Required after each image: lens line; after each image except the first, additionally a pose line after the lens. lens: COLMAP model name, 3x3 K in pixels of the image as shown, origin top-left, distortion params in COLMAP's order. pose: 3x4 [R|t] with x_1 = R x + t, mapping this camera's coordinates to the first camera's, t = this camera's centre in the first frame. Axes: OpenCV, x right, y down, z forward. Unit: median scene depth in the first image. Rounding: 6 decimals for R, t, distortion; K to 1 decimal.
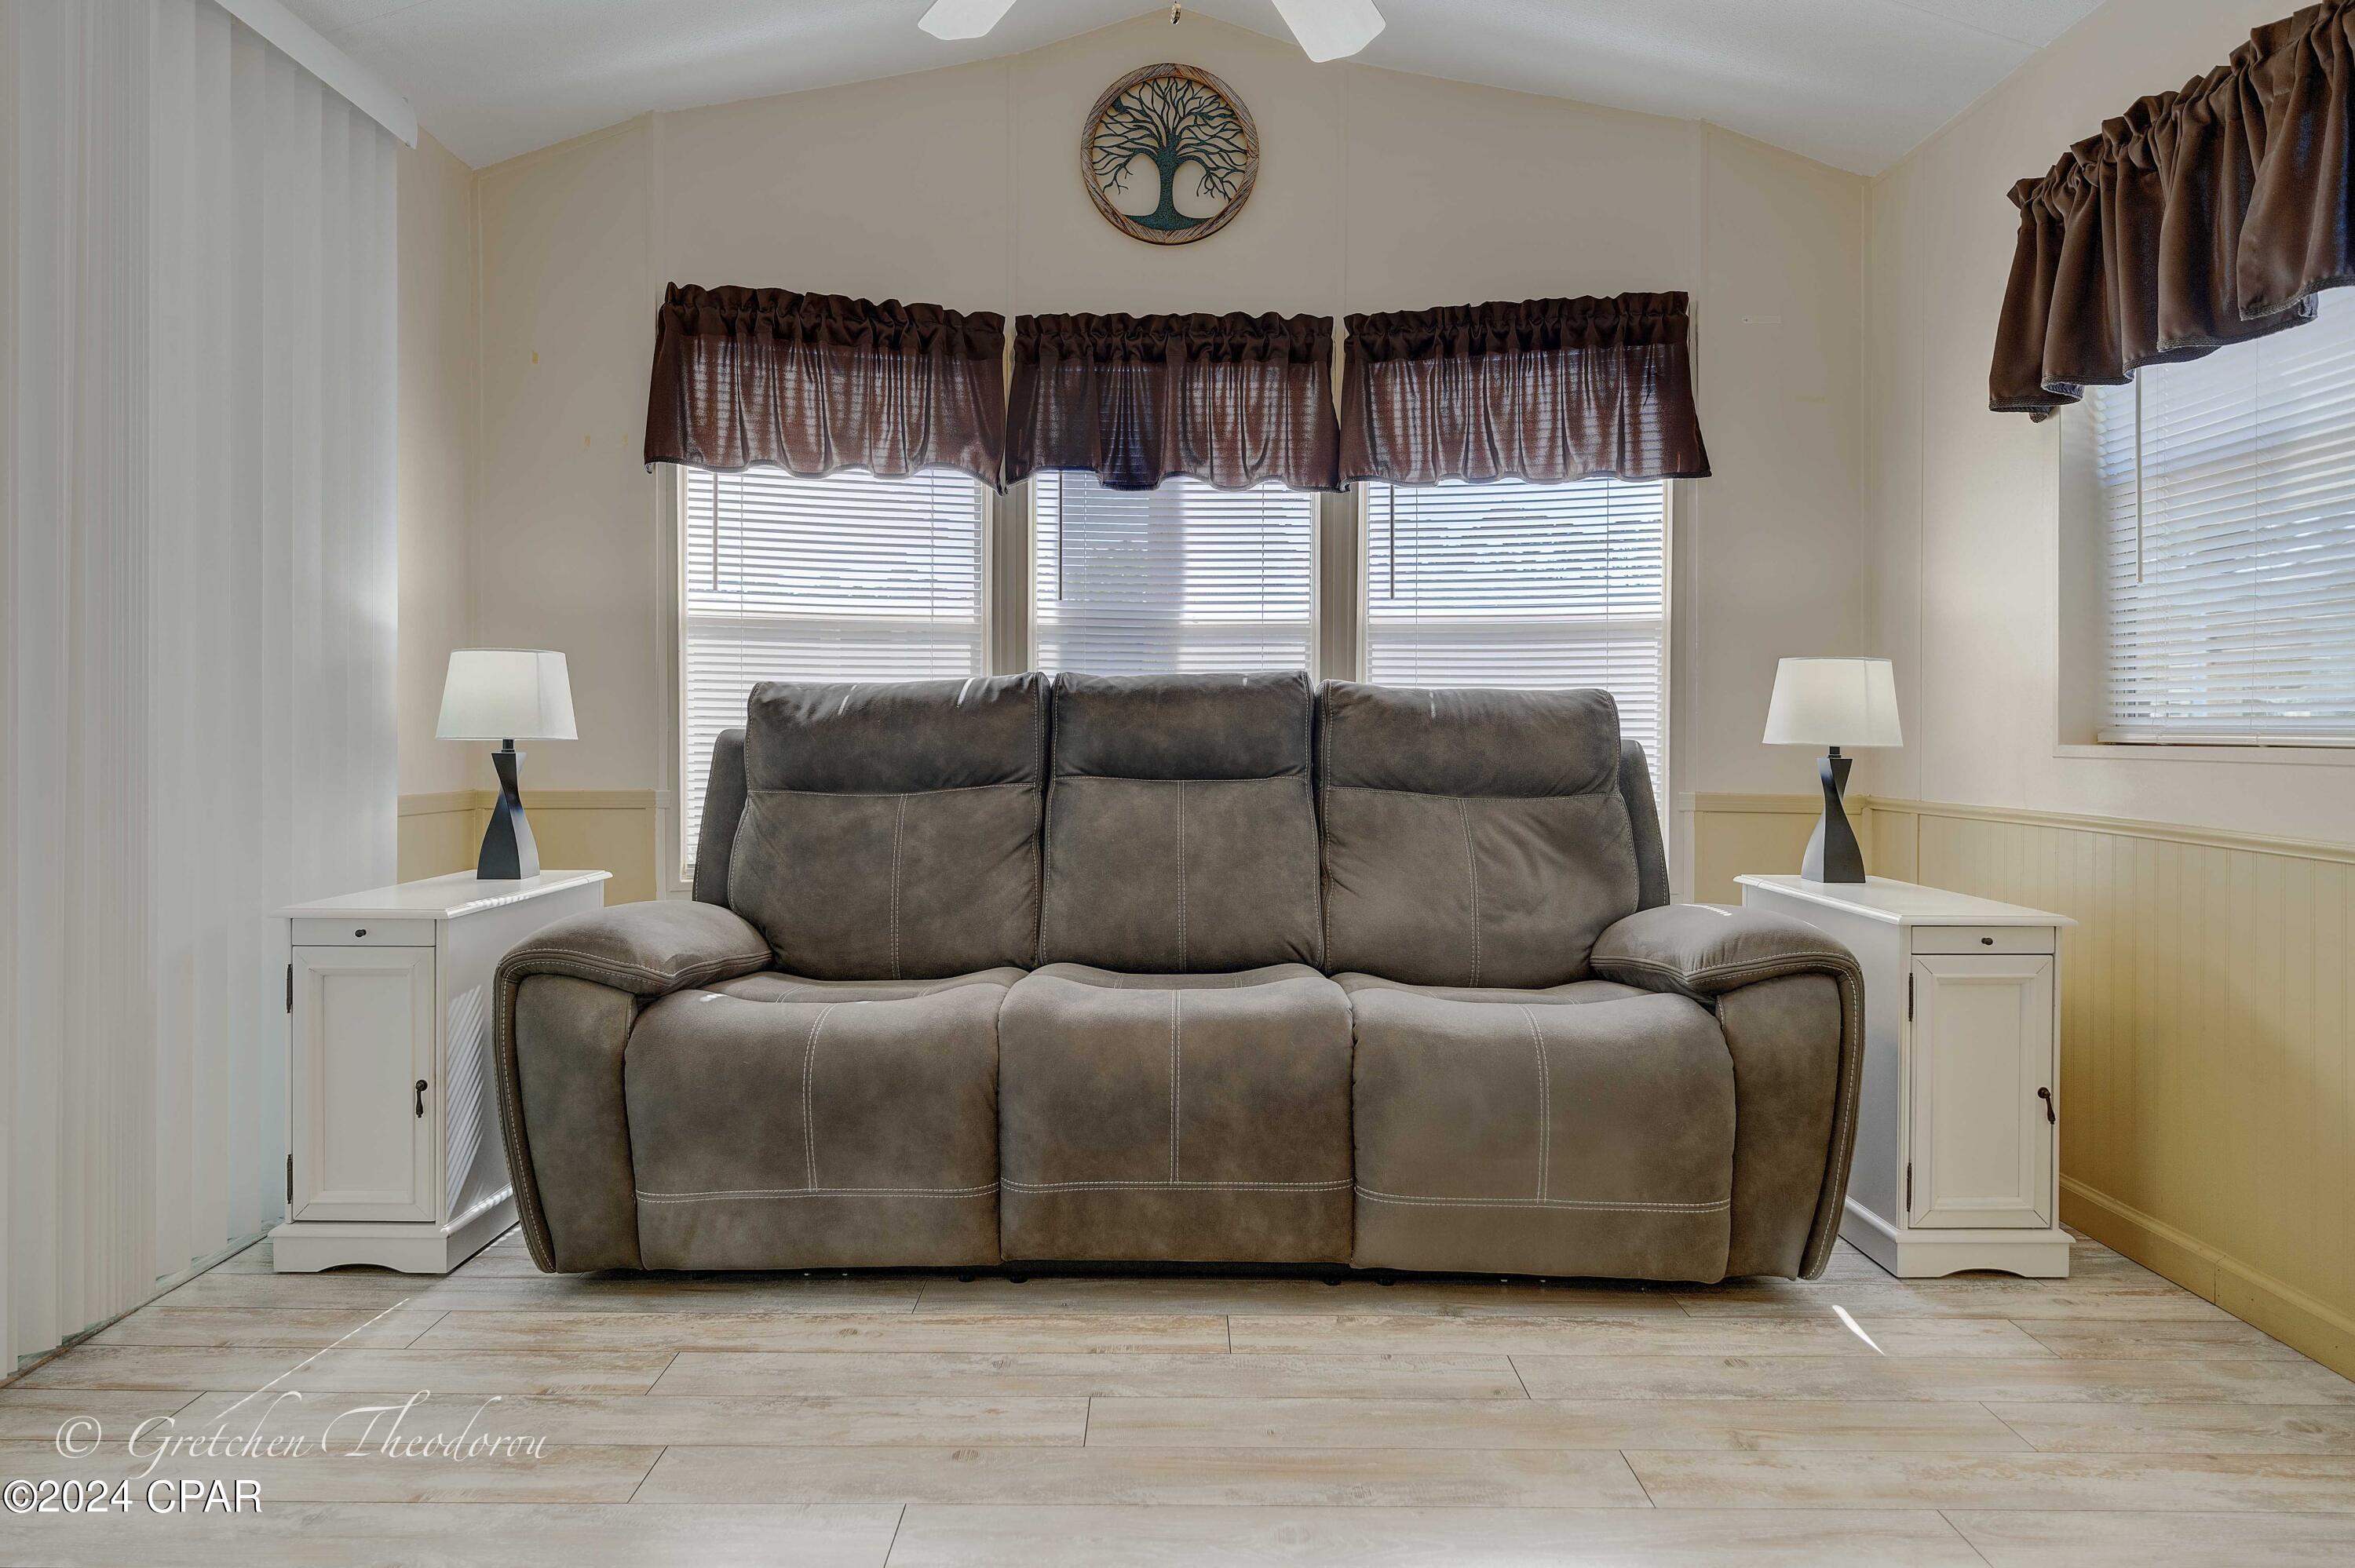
lens RADIAL K [[1303.1, 0, 1172.5], [0, 1303.1, 739.7], [0, 0, 1]] dist [0.003945, 0.000663]
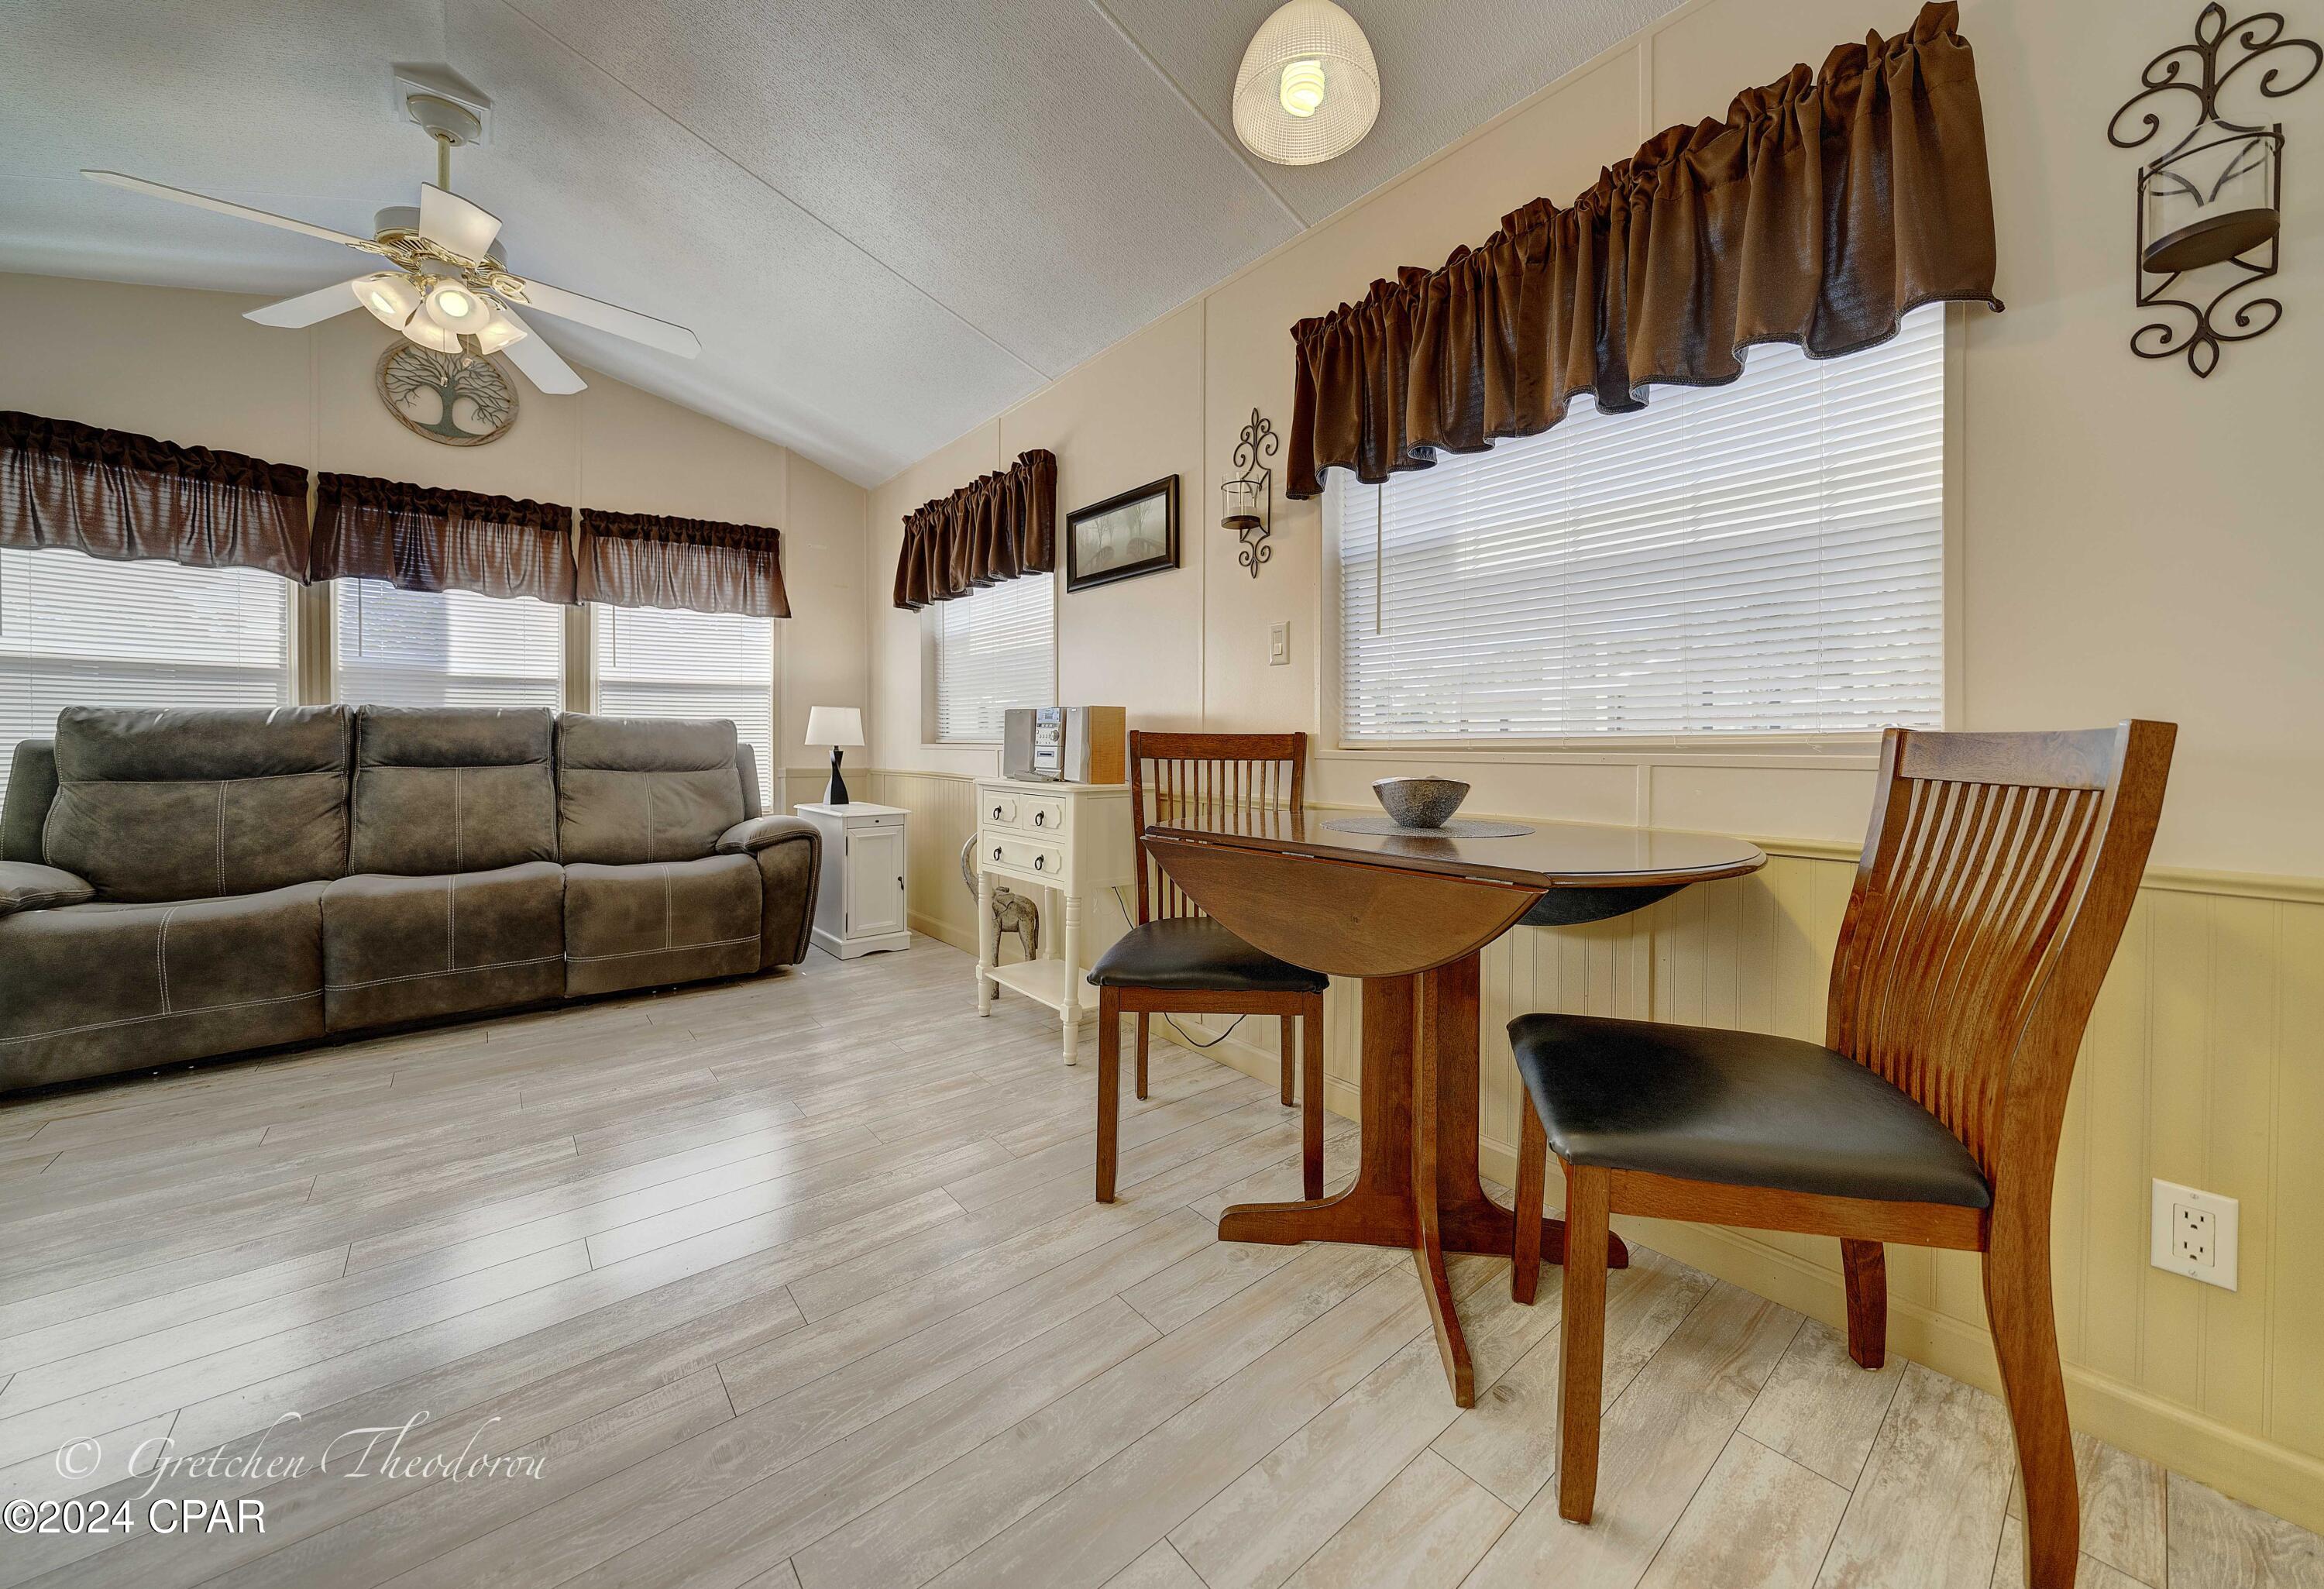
lens RADIAL K [[844.5, 0, 1185.1], [0, 844.5, 747.0], [0, 0, 1]] dist [-0.003330, 0.000127]
pose [[0.766239, -0.009088, 0.642491, 0.028021], [0.009772, 0.999949, 0.002490, 0.010476], [-0.642481, 0.004370, 0.766289, -0.516351]]
